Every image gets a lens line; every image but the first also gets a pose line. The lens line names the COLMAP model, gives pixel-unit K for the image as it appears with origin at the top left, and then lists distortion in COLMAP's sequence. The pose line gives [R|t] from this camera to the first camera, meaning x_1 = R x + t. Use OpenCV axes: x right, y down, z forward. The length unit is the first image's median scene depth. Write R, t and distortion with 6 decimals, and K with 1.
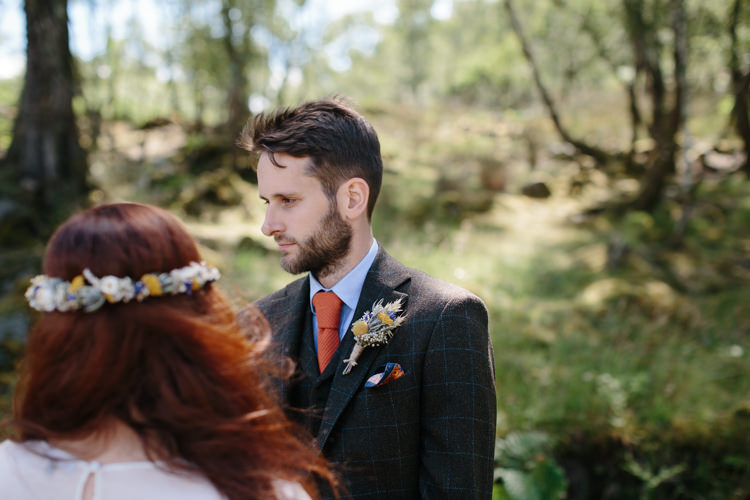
lens RADIAL K [[1075.3, 0, 375.0], [0, 1075.3, 250.0], [0, 0, 1]] dist [0.003205, 0.013289]
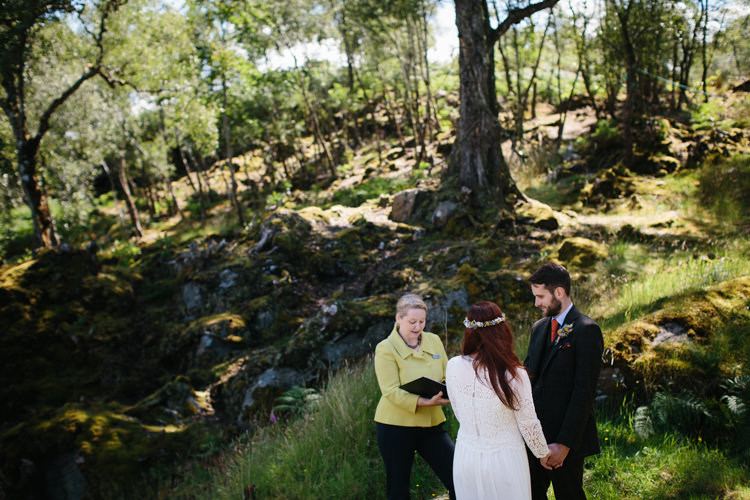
lens RADIAL K [[1075.3, 0, 375.0], [0, 1075.3, 250.0], [0, 0, 1]] dist [0.003205, 0.013289]
pose [[0.923235, 0.002158, -0.384229, 0.082399], [0.015334, 0.998981, 0.042454, -0.037394], [0.383929, -0.045087, 0.922261, -0.260992]]
